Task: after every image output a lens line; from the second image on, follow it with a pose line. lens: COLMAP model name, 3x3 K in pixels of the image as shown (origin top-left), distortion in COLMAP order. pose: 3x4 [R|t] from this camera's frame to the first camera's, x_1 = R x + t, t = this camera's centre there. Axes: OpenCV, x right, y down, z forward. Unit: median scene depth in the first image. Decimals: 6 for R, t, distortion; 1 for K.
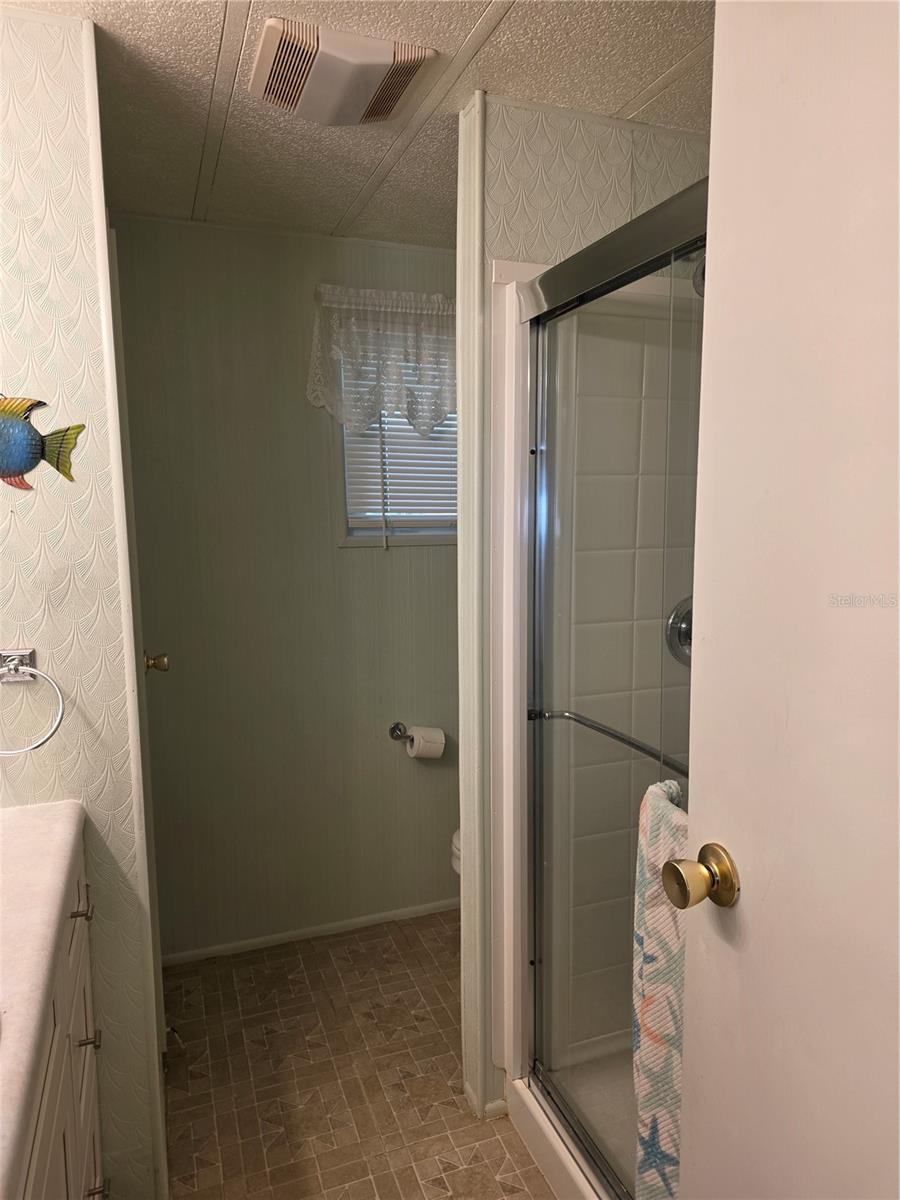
lens RADIAL K [[791.8, 0, 451.2], [0, 791.8, 603.8], [0, 0, 1]] dist [0.077694, -0.077227]
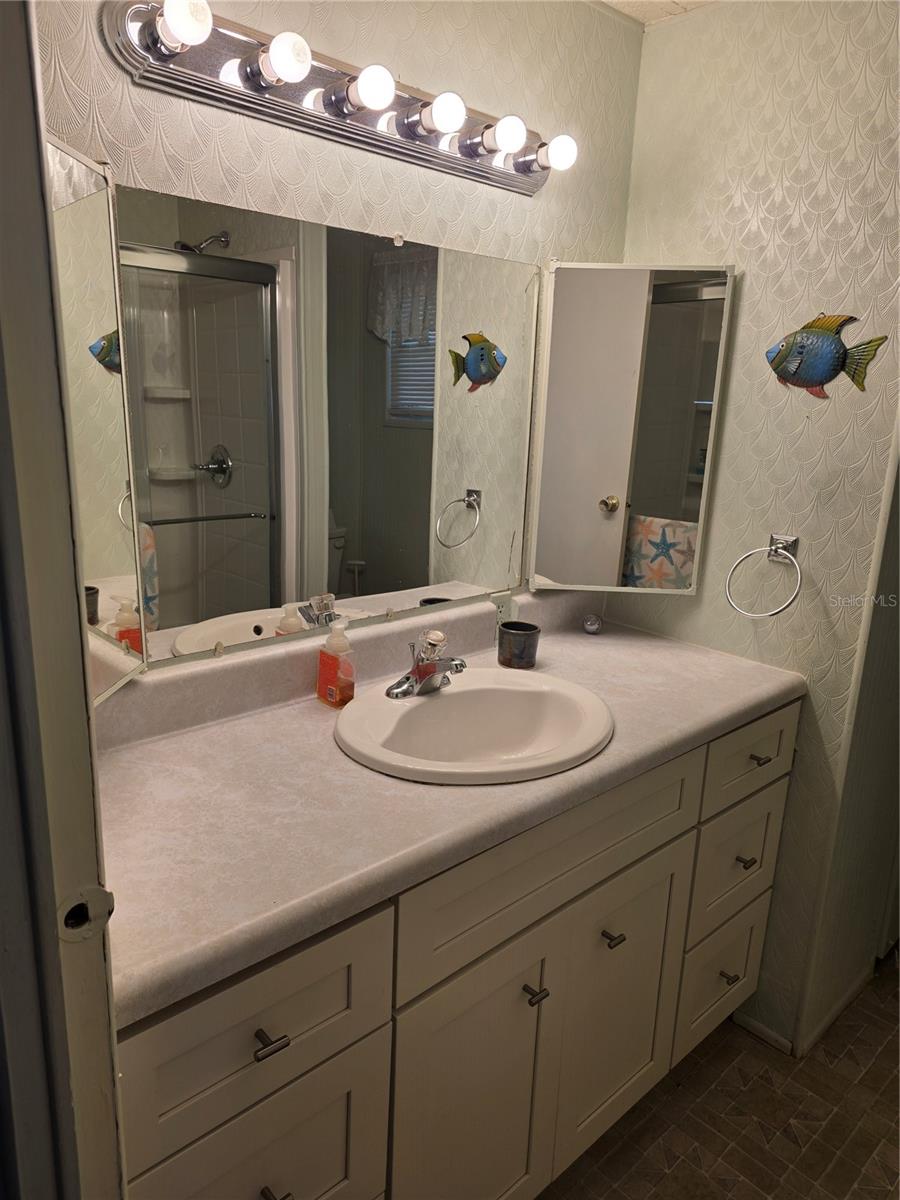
lens RADIAL K [[791.8, 0, 450.0], [0, 791.8, 598.0], [0, 0, 1]] dist [0.077694, -0.077227]
pose [[0.360030, 0.246208, -0.899866, 0.370457], [-0.157103, 0.966774, 0.201659, -0.015062], [0.919618, 0.068769, 0.386748, 0.091311]]
